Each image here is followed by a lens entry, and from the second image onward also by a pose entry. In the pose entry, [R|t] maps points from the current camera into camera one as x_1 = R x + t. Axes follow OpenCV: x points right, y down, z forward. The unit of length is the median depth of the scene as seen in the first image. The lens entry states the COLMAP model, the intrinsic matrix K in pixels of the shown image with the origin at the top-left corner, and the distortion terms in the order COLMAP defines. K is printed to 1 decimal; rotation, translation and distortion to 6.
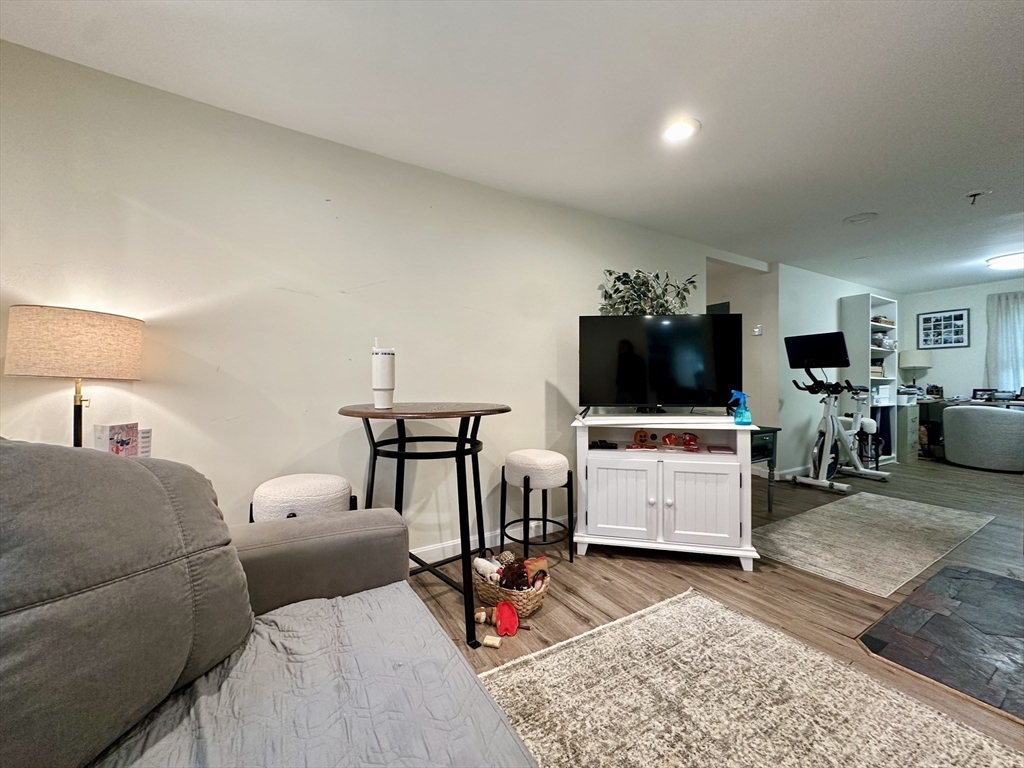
lens RADIAL K [[407.9, 0, 510.9], [0, 407.9, 379.5], [0, 0, 1]] dist [-0.002930, 0.000257]
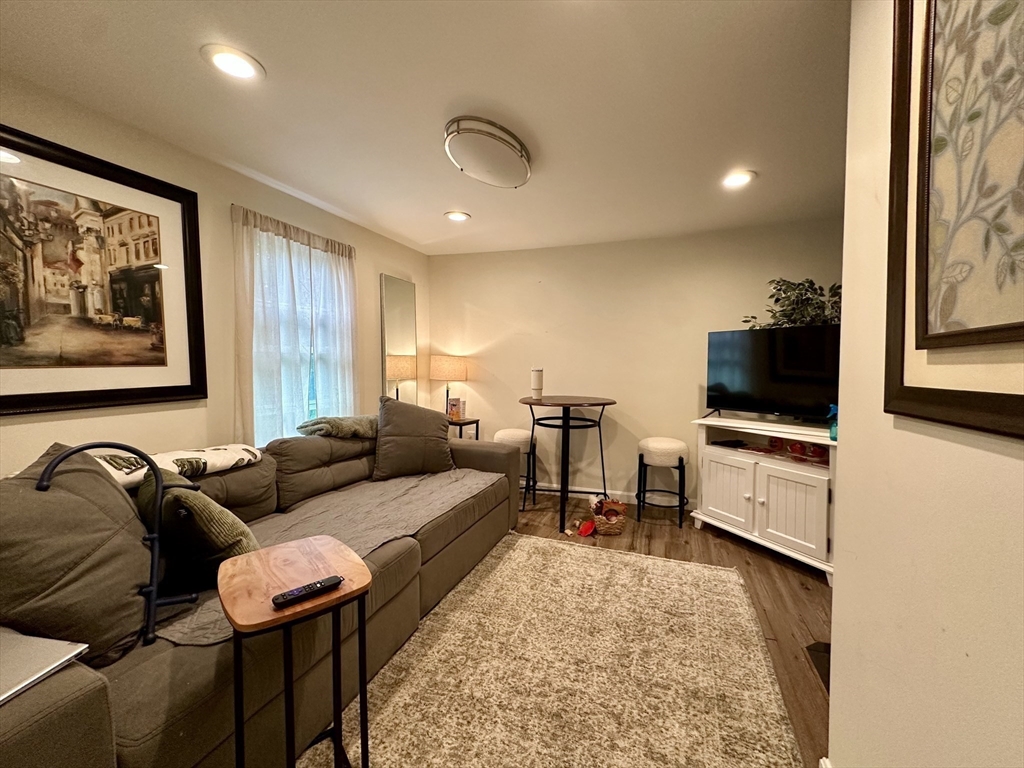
lens RADIAL K [[407.9, 0, 511.6], [0, 407.9, 380.9], [0, 0, 1]] dist [-0.002930, 0.000257]
pose [[0.618533, 0.033684, -0.785037, 0.747261], [-0.001114, 0.999117, 0.041992, -0.062805], [0.785758, -0.025099, 0.618024, -0.183241]]
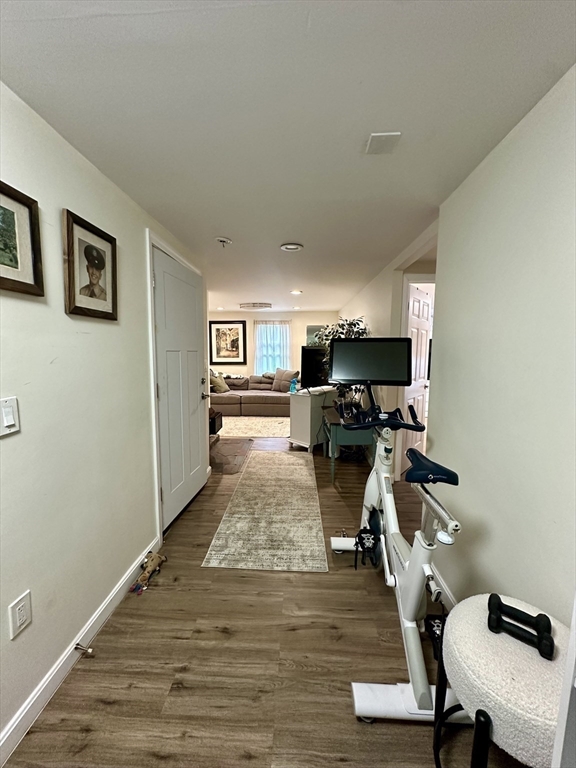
lens RADIAL K [[305.9, 0, 286.6], [0, 305.9, 382.4], [0, 0, 1]] dist [-0.002930, 0.000257]
pose [[-0.551398, 0.087342, -0.829657, 1.926914], [-0.004812, 0.994155, 0.107858, -0.141460], [0.834228, 0.063465, -0.547755, 1.786278]]
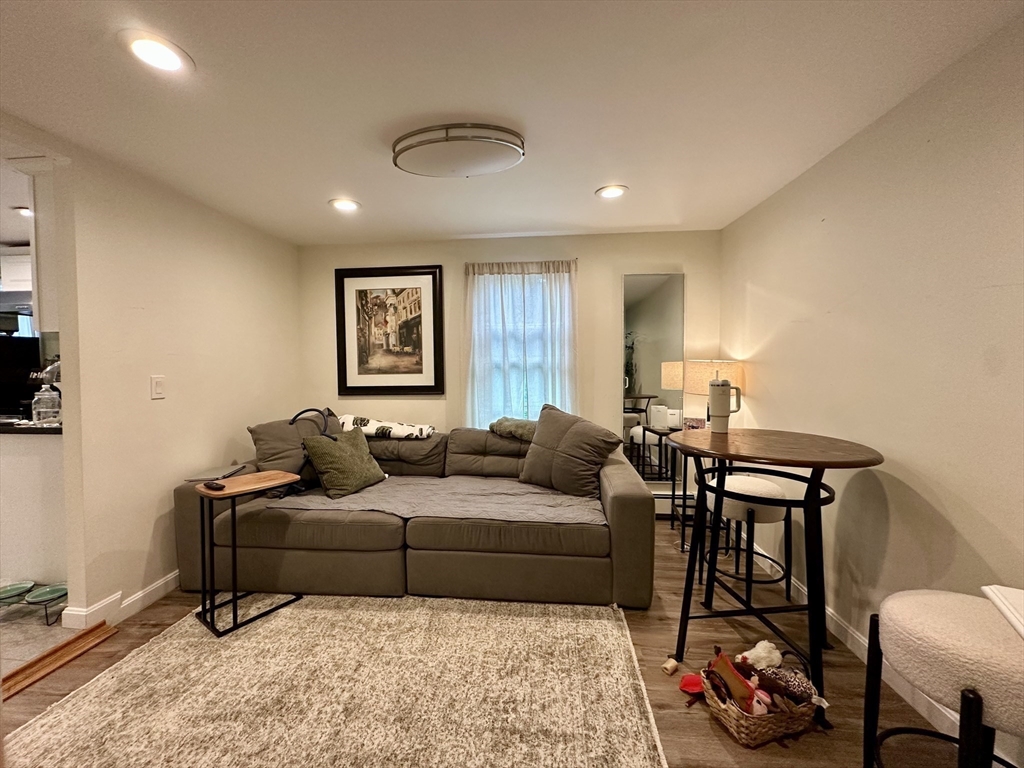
lens RADIAL K [[407.9, 0, 511.9], [0, 407.9, 383.9], [0, 0, 1]] dist [-0.002930, 0.000257]
pose [[-0.581049, 0.032403, -0.813224, 0.638602], [0.003916, 0.999307, 0.037019, -0.072737], [0.813859, 0.018325, -0.580773, 0.797350]]
